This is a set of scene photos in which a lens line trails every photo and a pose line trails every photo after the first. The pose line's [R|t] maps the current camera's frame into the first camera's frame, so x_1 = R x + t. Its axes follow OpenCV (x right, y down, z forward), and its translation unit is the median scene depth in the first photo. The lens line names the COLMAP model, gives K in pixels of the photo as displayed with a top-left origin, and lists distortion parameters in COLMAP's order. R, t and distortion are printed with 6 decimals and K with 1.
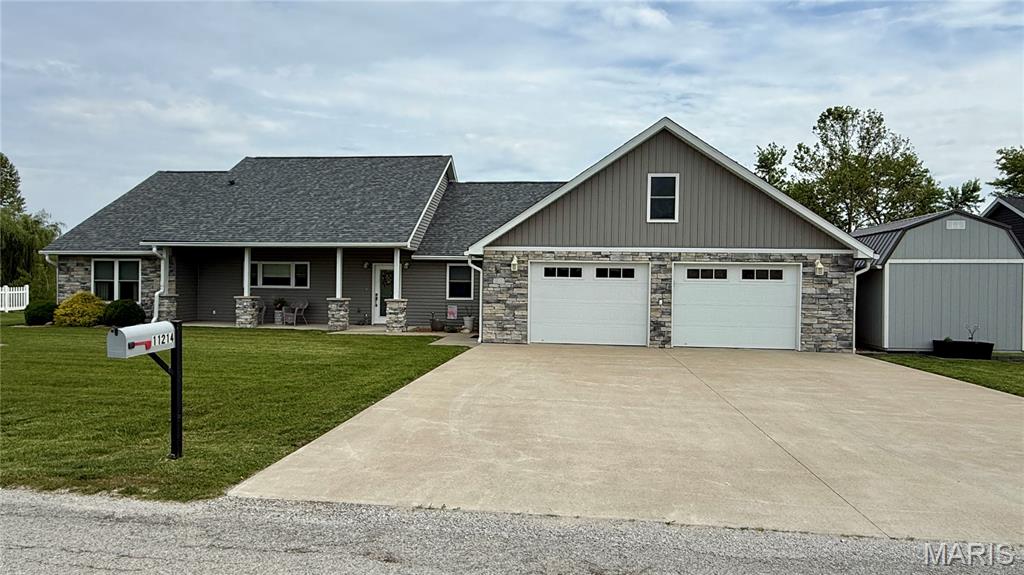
lens RADIAL K [[605.2, 0, 512.0], [0, 605.2, 287.5], [0, 0, 1]] dist [0.004745, 0.001974]
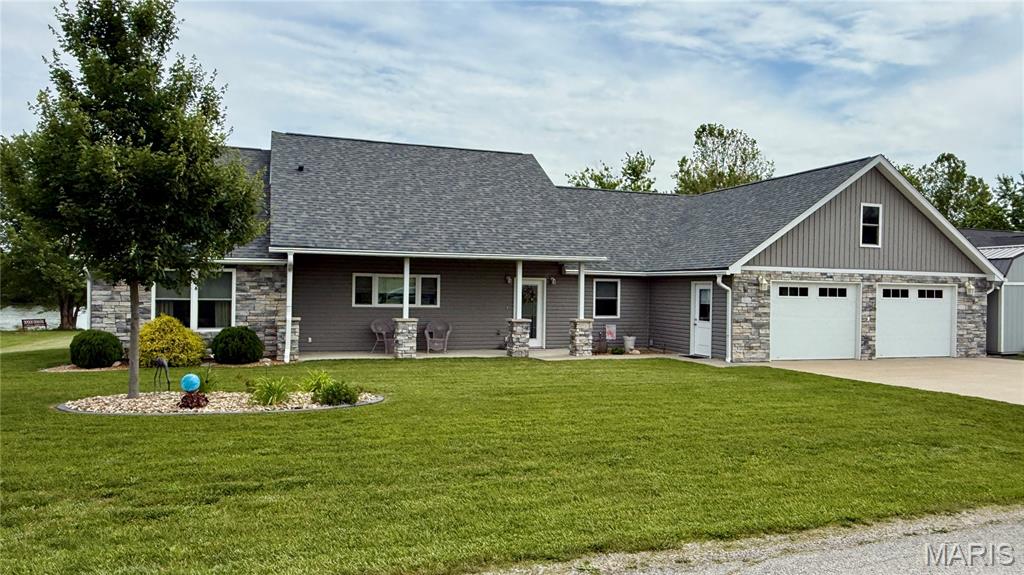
lens RADIAL K [[726.7, 0, 512.0], [0, 726.7, 287.5], [0, 0, 1]] dist [-0.003681, -0.000018]
pose [[0.894684, 0.001807, 0.446696, -0.768193], [0.001423, 0.999975, -0.006895, -0.020466], [-0.446697, 0.006805, 0.894659, 0.081144]]
